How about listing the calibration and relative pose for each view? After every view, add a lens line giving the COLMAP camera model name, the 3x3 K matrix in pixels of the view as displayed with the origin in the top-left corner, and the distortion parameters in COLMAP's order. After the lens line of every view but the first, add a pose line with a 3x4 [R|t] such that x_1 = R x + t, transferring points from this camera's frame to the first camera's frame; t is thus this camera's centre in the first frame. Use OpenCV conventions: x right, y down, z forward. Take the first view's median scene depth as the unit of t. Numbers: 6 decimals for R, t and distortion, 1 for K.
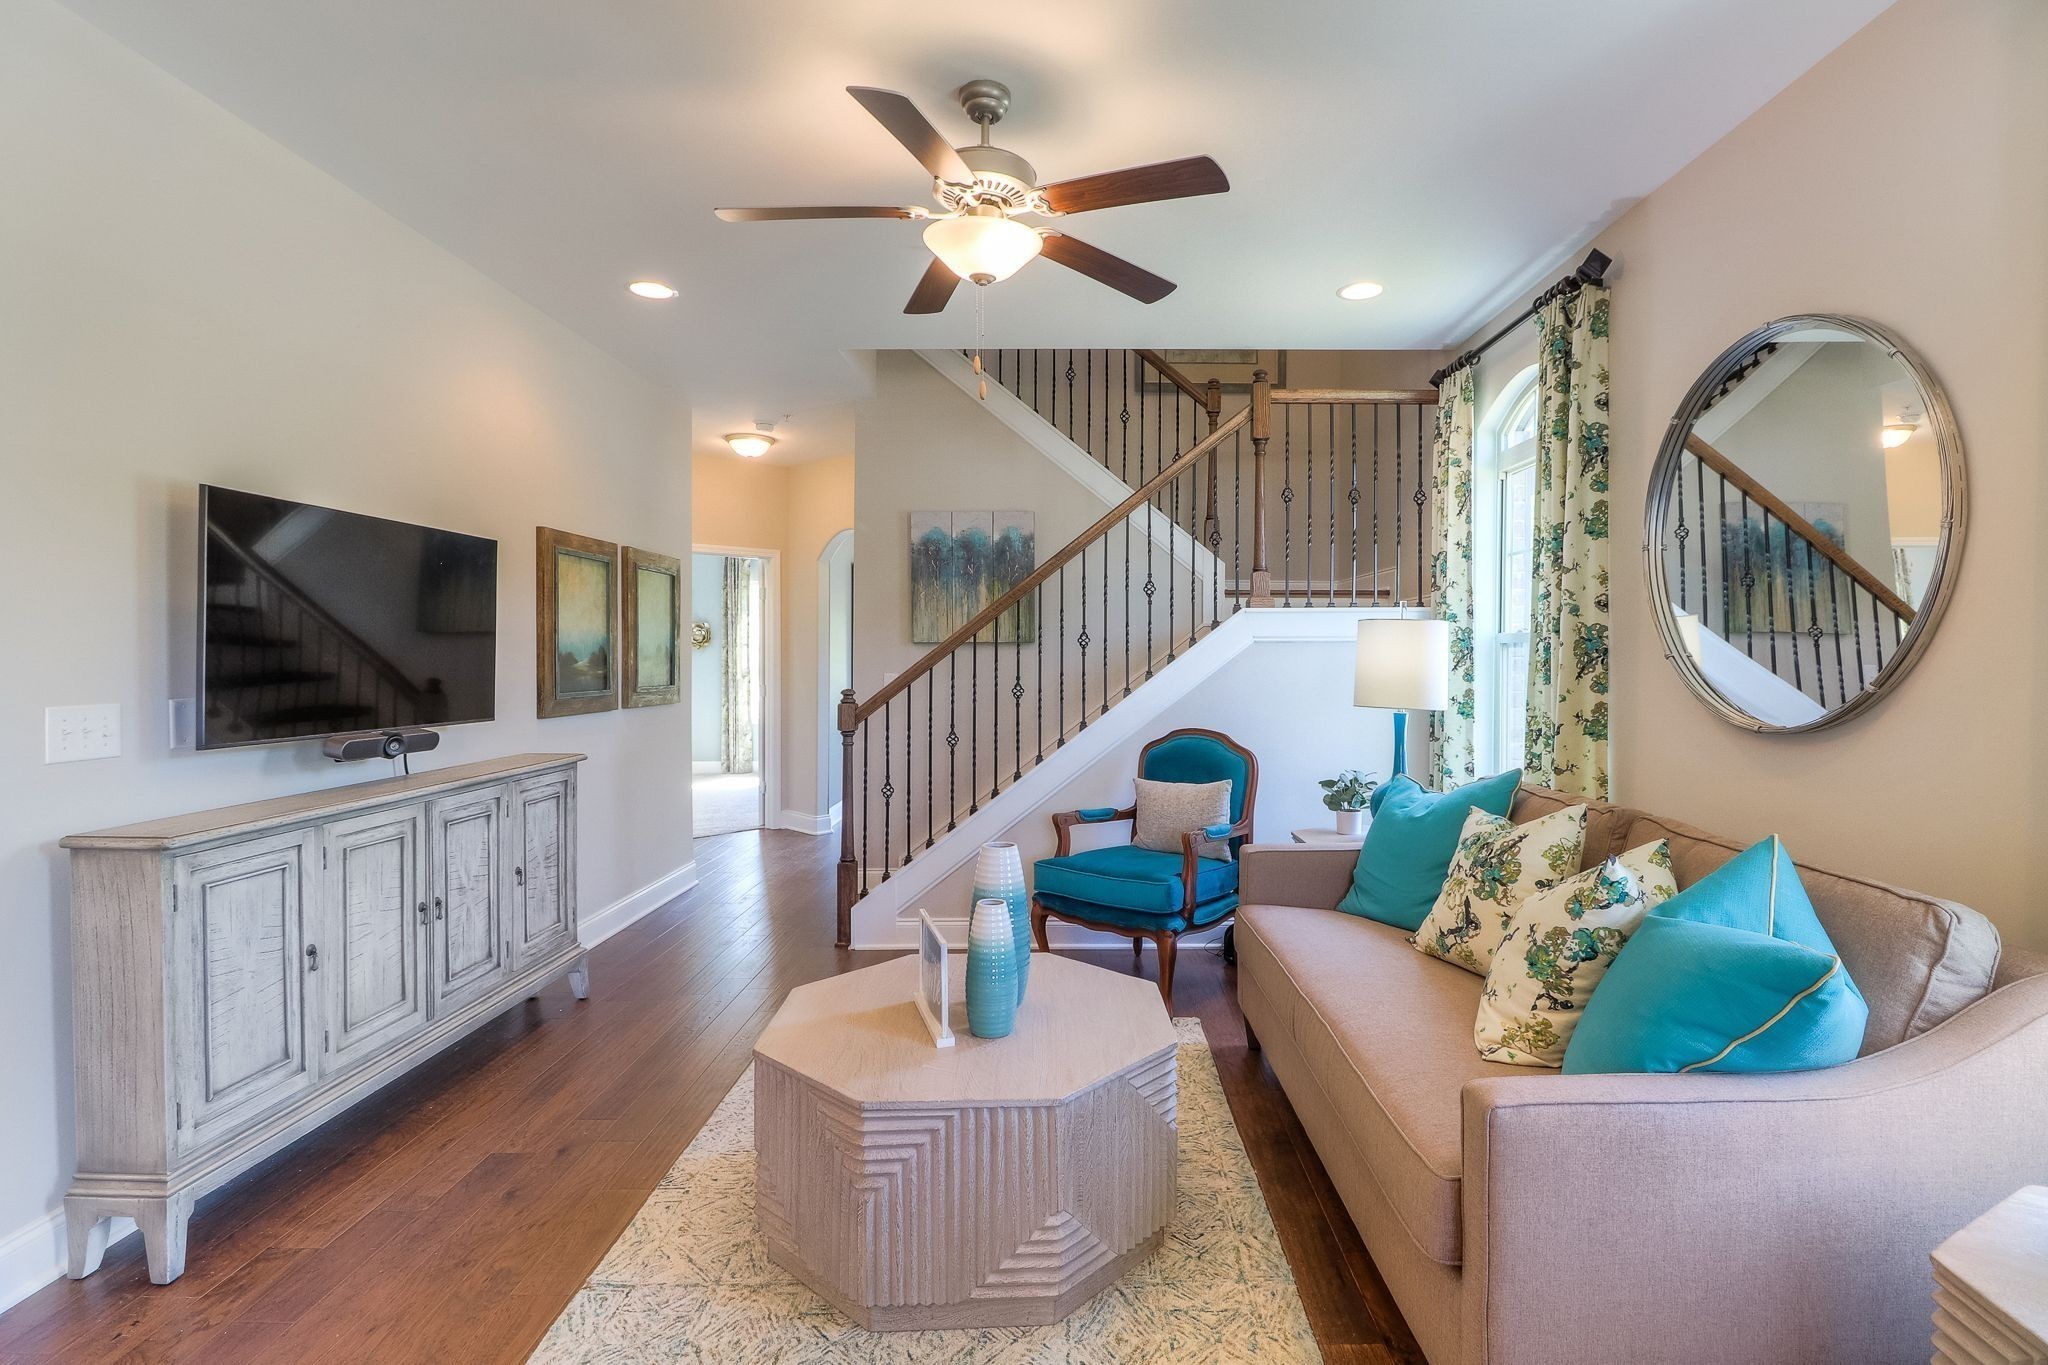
lens RADIAL K [[914.4, 0, 1042.0], [0, 914.4, 666.8], [0, 0, 1]] dist [-0.003811, -0.000961]
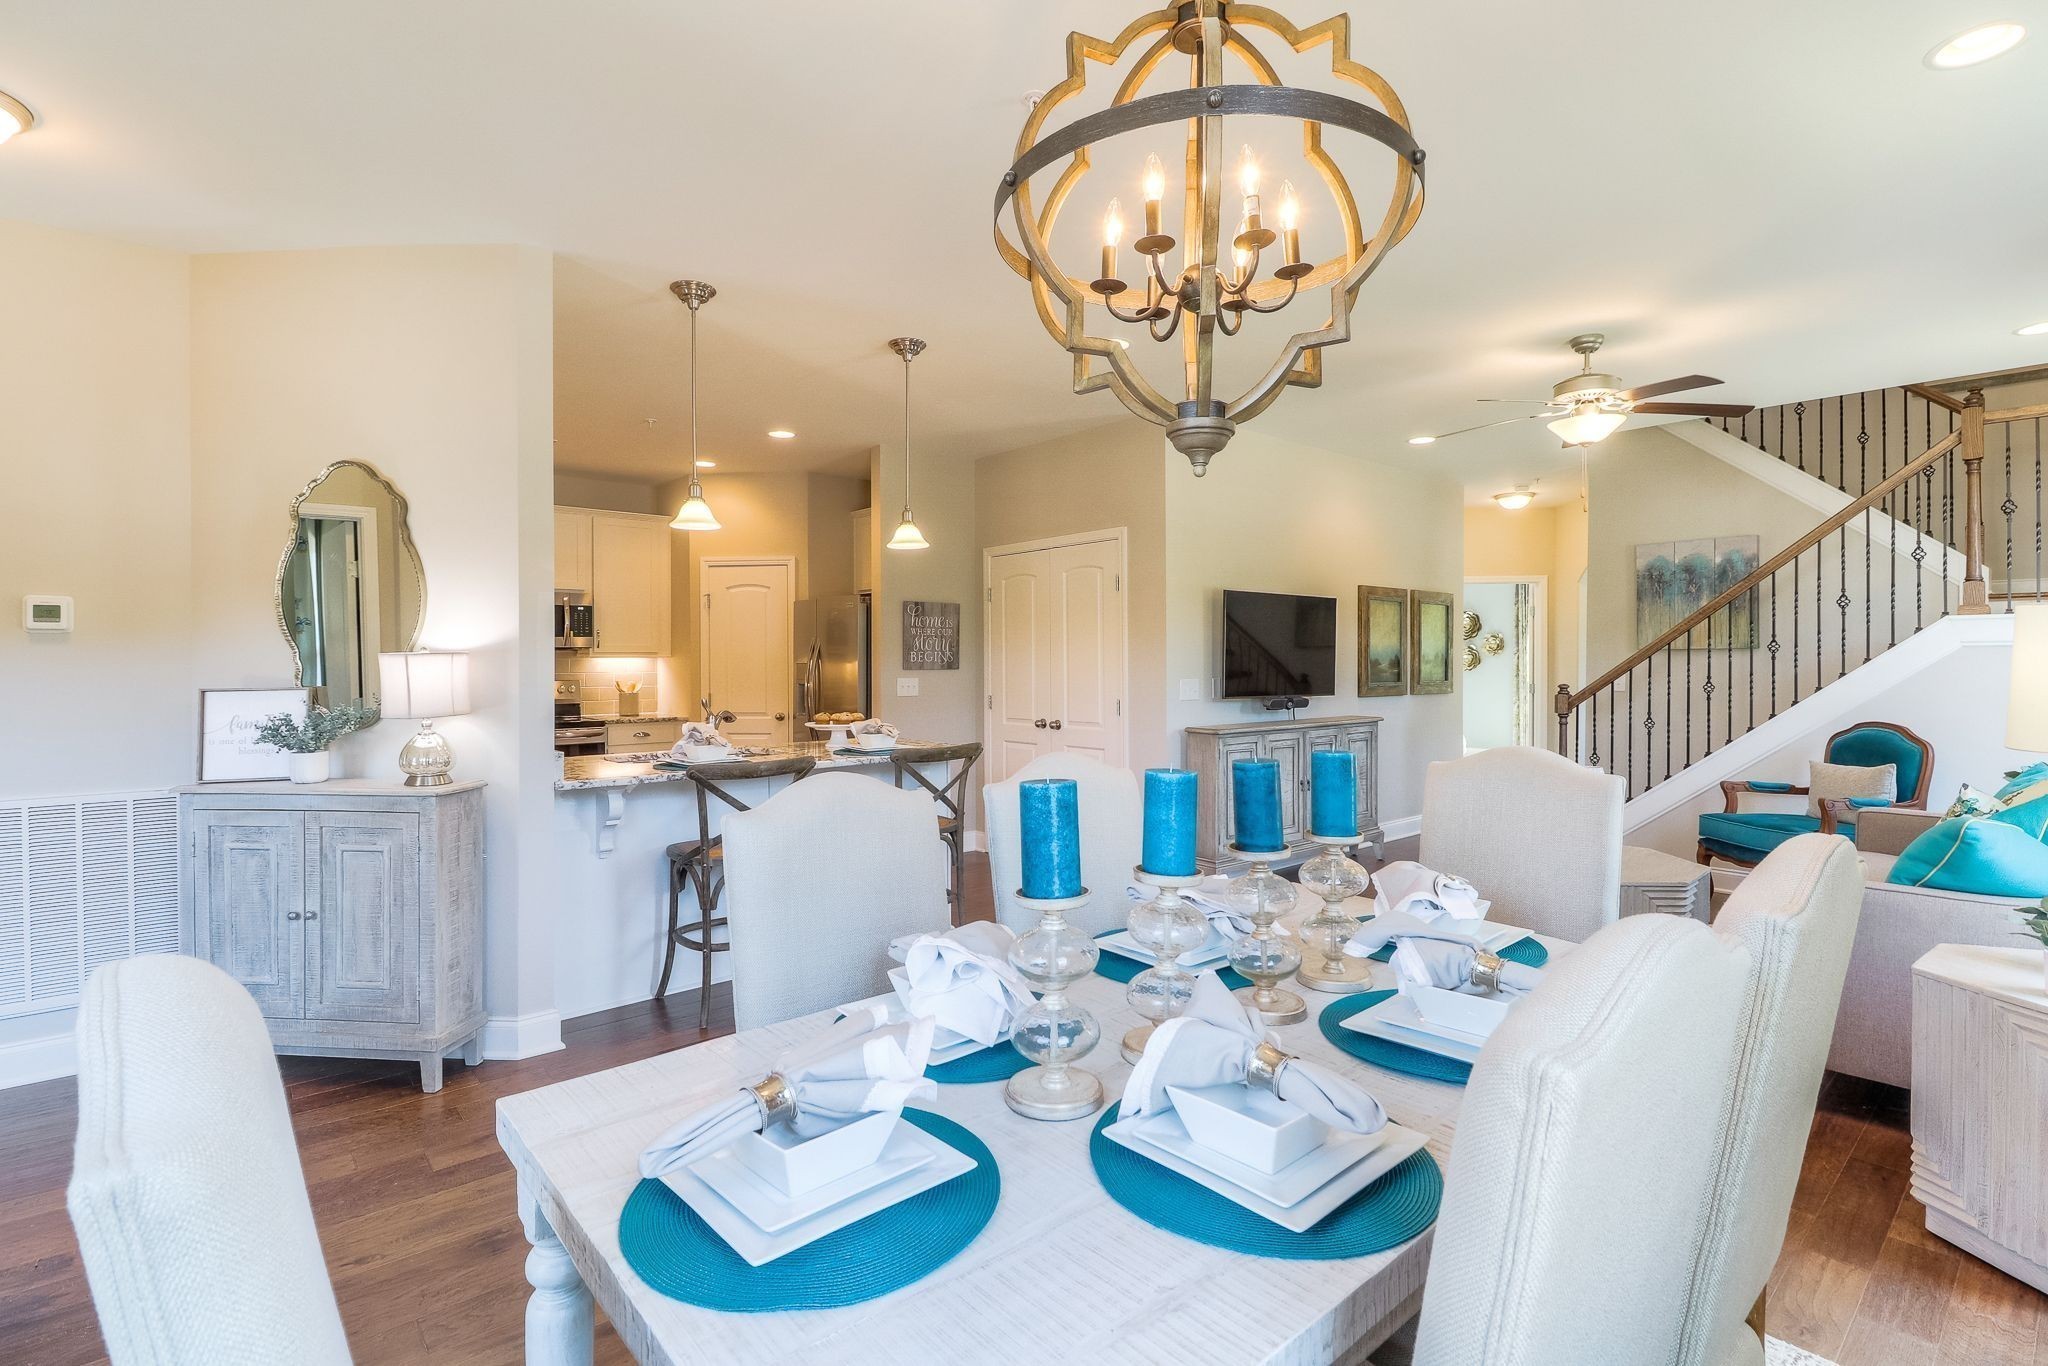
lens RADIAL K [[953.1, 0, 1025.9], [0, 953.1, 673.8], [0, 0, 1]] dist [0.011033, -0.008884]
pose [[0.651260, 0.007994, -0.758813, 0.365290], [-0.008205, 0.999960, 0.003492, 0.010822], [0.758810, 0.003952, 0.651300, -0.583430]]
